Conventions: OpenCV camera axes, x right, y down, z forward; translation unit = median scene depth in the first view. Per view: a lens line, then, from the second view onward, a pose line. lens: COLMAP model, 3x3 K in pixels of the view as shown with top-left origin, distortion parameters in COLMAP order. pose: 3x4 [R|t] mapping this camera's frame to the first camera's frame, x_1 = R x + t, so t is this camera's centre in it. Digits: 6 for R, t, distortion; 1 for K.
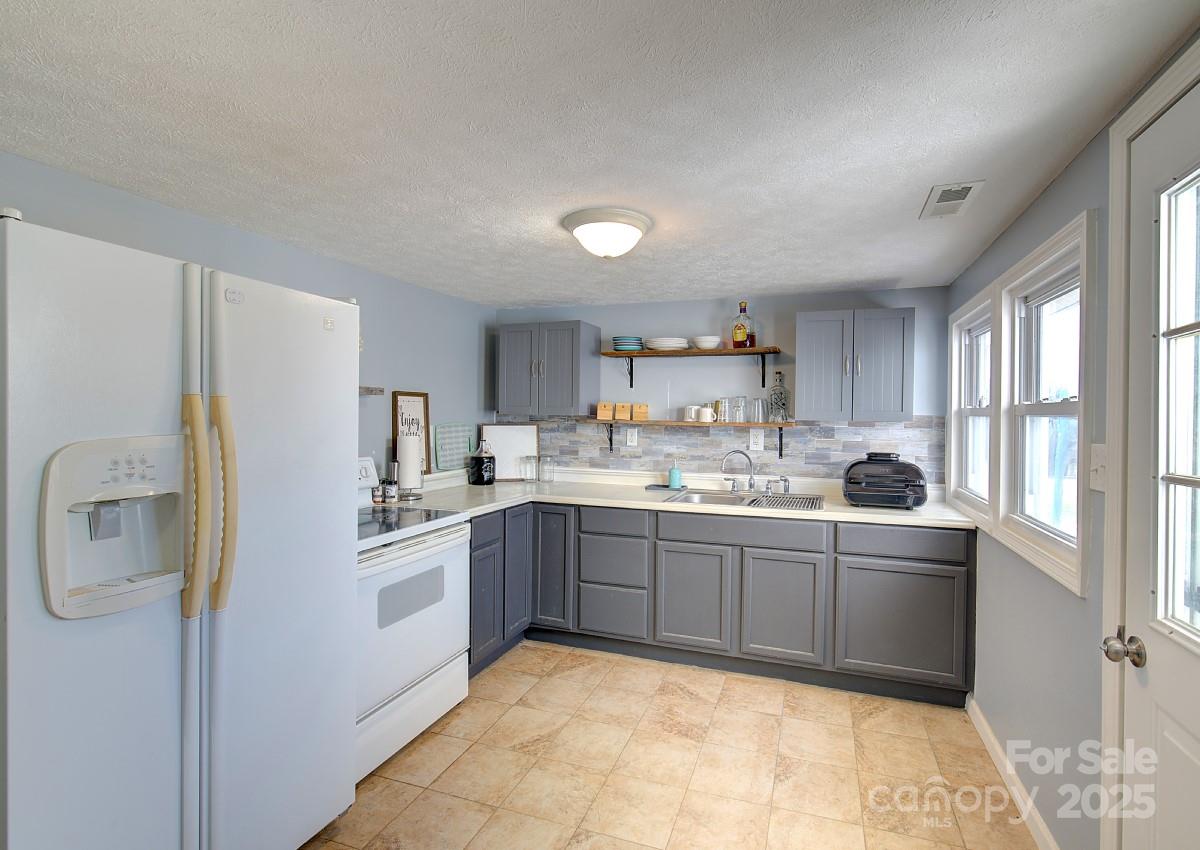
lens RADIAL K [[575.1, 0, 604.5], [0, 575.1, 422.0], [0, 0, 1]] dist [0.002041, 0.000216]
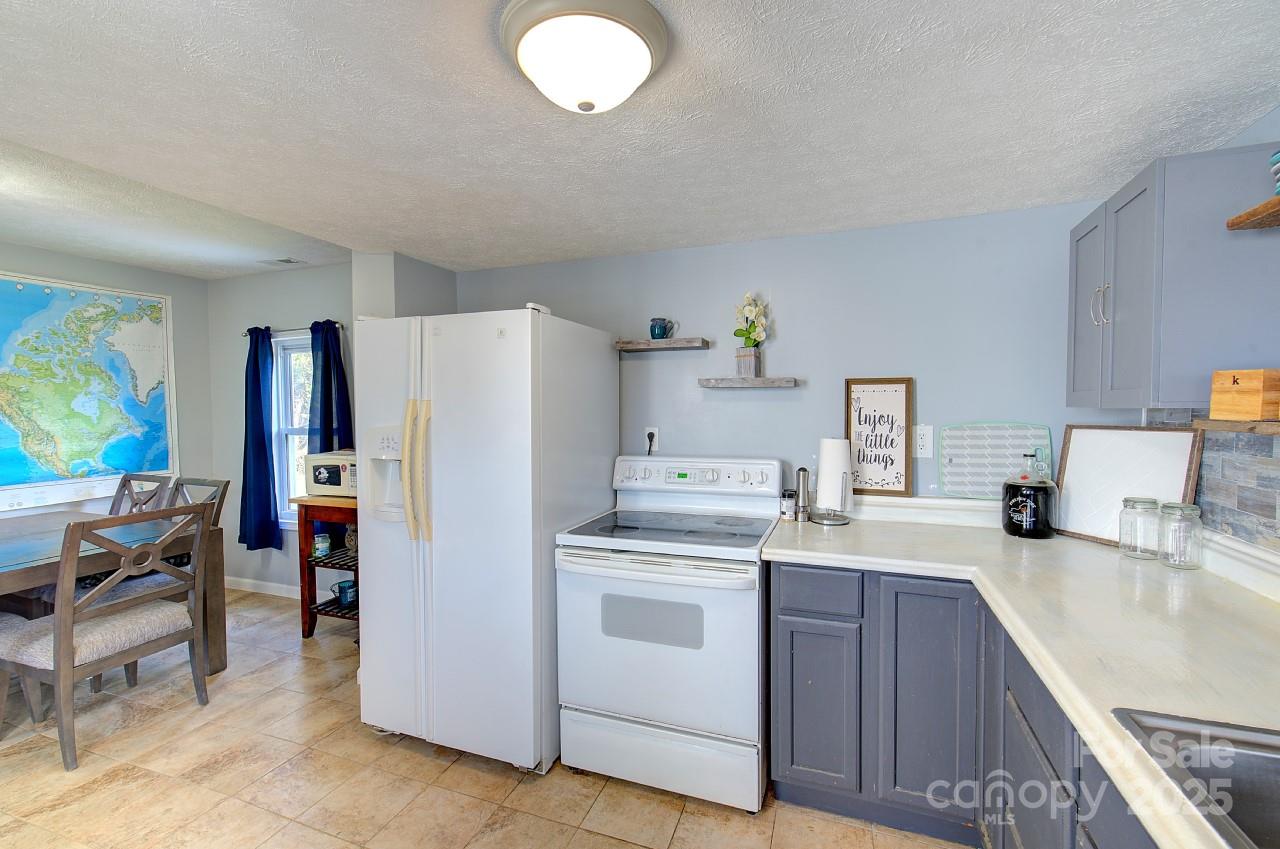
lens RADIAL K [[551.3, 0, 645.5], [0, 551.3, 420.4], [0, 0, 1]] dist [-0.001273, 0.000042]
pose [[0.008357, 0.014736, -0.999856, 0.344379], [-0.006851, 0.999869, 0.014679, -0.007477], [0.999942, 0.006727, 0.008457, 0.695047]]
